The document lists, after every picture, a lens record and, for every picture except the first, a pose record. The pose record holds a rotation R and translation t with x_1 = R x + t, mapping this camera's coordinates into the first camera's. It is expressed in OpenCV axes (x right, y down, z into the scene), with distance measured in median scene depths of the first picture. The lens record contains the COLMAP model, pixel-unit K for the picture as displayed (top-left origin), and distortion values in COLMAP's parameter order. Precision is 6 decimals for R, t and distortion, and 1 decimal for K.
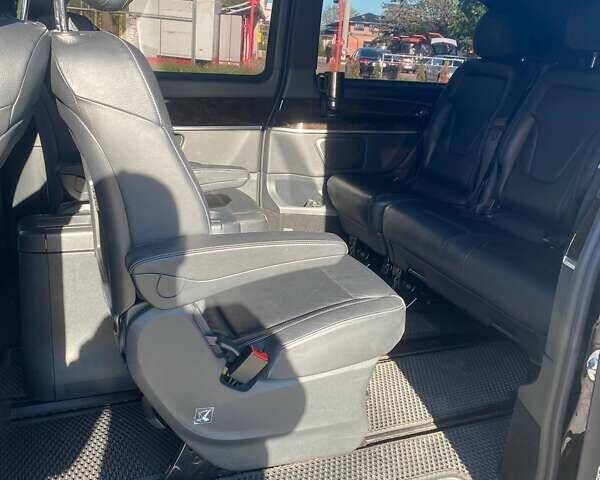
lens RADIAL K [[623.7, 0, 299.5], [0, 623.7, 205.6], [0, 0, 1]] dist [0.057953, -0.015271]
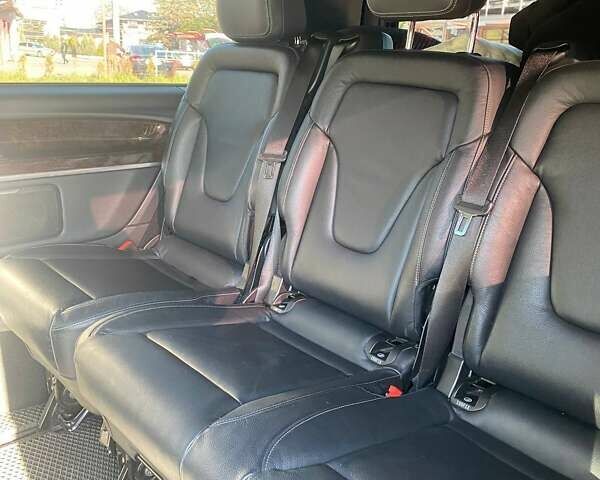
lens RADIAL K [[623.7, 0, 299.5], [0, 623.7, 205.6], [0, 0, 1]] dist [0.057953, -0.015271]
pose [[0.941956, -0.115815, 0.315130, 0.125041], [0.114309, 0.993171, 0.023324, -0.074704], [-0.315679, 0.014052, 0.948762, 0.364250]]
